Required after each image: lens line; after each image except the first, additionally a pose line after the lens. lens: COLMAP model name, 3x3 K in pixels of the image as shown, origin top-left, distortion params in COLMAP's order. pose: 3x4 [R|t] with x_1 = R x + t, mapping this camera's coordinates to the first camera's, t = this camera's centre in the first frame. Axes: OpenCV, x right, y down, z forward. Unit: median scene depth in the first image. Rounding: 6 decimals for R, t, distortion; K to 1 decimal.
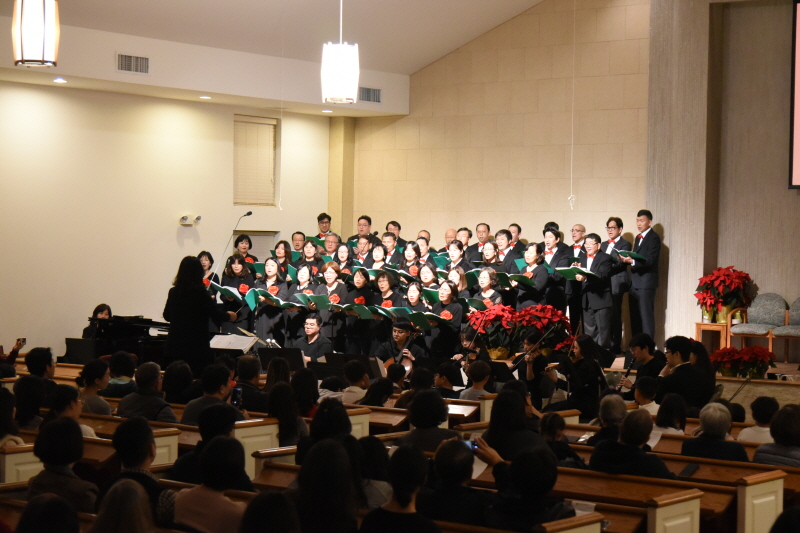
lens RADIAL K [[1607.5, 0, 399.4], [0, 1607.5, 266.9], [0, 0, 1]] dist [0.026850, 0.000000]
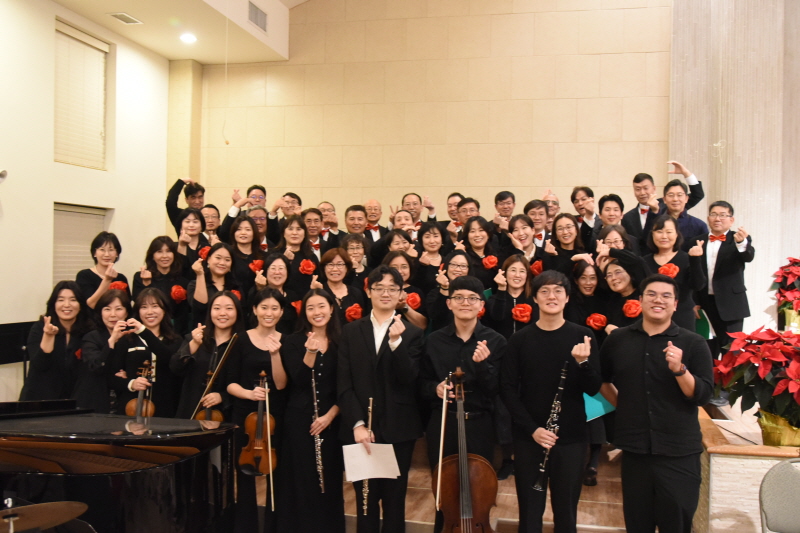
lens RADIAL K [[792.3, 0, 403.8], [0, 792.3, 259.9], [0, 0, 1]] dist [-0.054562, 0.000000]
pose [[0.889227, -0.009999, 0.457356, -0.117488], [0.008894, 0.999950, 0.004568, -0.001539], [-0.457379, 0.000006, 0.889272, 0.650546]]
